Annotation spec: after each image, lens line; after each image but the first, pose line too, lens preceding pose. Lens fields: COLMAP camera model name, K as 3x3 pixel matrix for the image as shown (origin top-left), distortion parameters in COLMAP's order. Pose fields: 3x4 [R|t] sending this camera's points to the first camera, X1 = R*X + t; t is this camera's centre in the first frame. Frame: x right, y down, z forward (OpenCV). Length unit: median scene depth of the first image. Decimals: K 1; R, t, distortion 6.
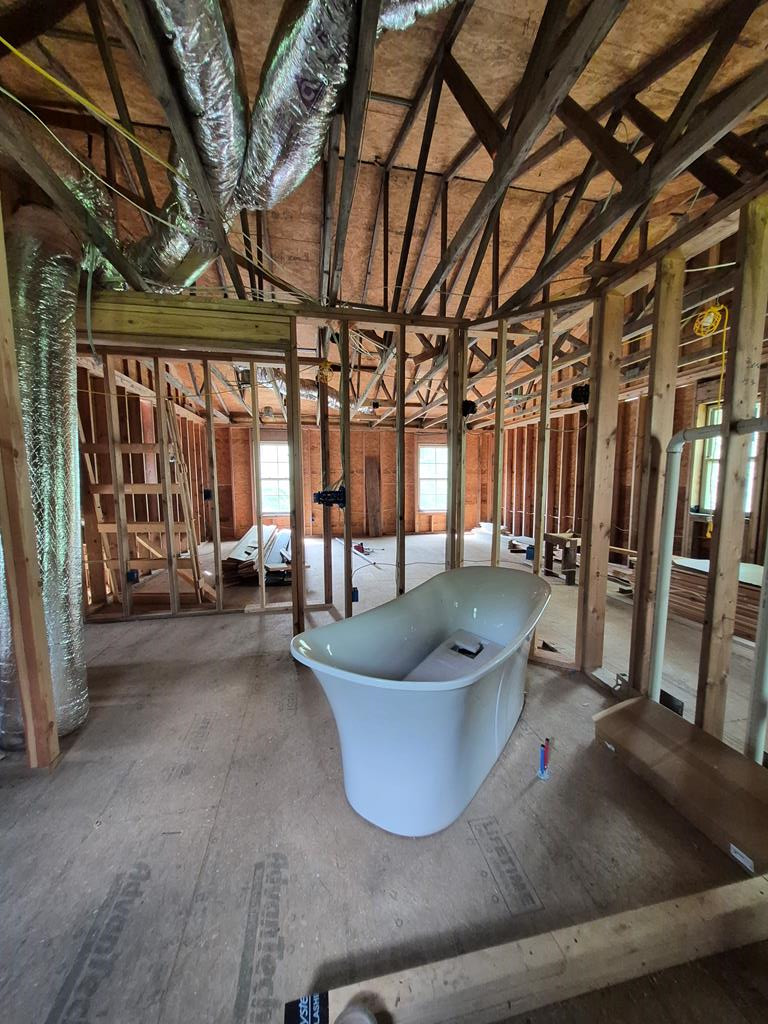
lens RADIAL K [[398.5, 0, 396.9], [0, 398.5, 523.0], [0, 0, 1]] dist [-0.001666, -0.000141]
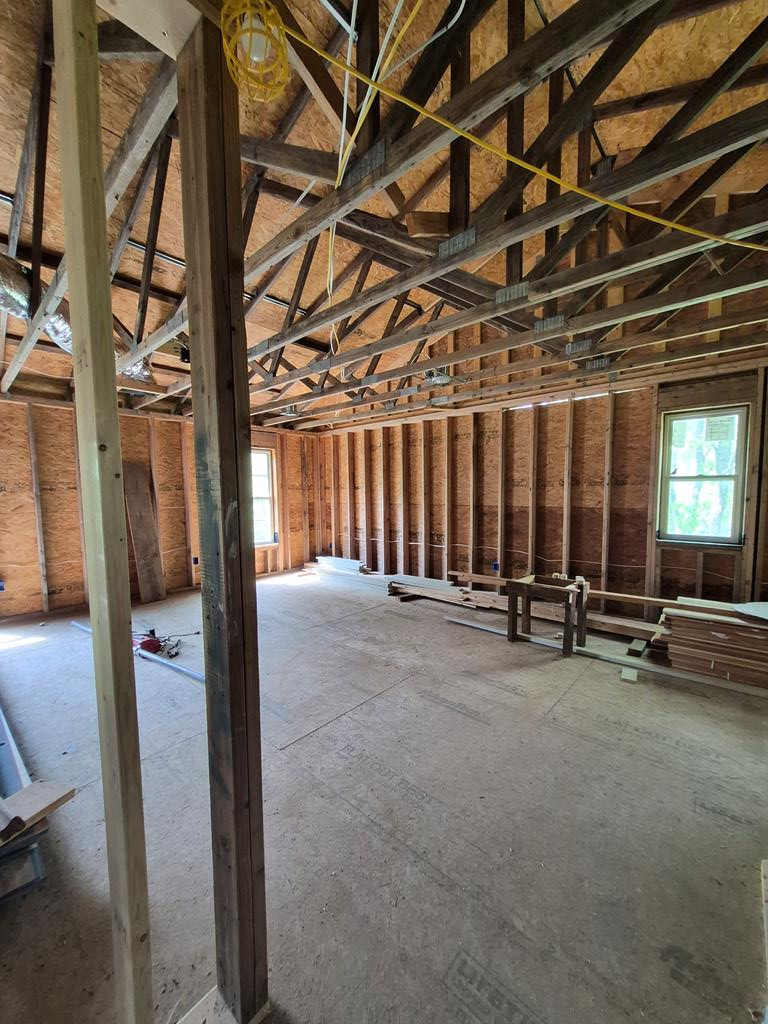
lens RADIAL K [[398.5, 0, 396.9], [0, 398.5, 523.0], [0, 0, 1]] dist [-0.001666, -0.000141]
pose [[0.802855, -0.052332, 0.593873, -0.129926], [0.071116, 0.997434, -0.008248, -0.058077], [-0.591917, 0.048856, 0.804517, 0.403381]]
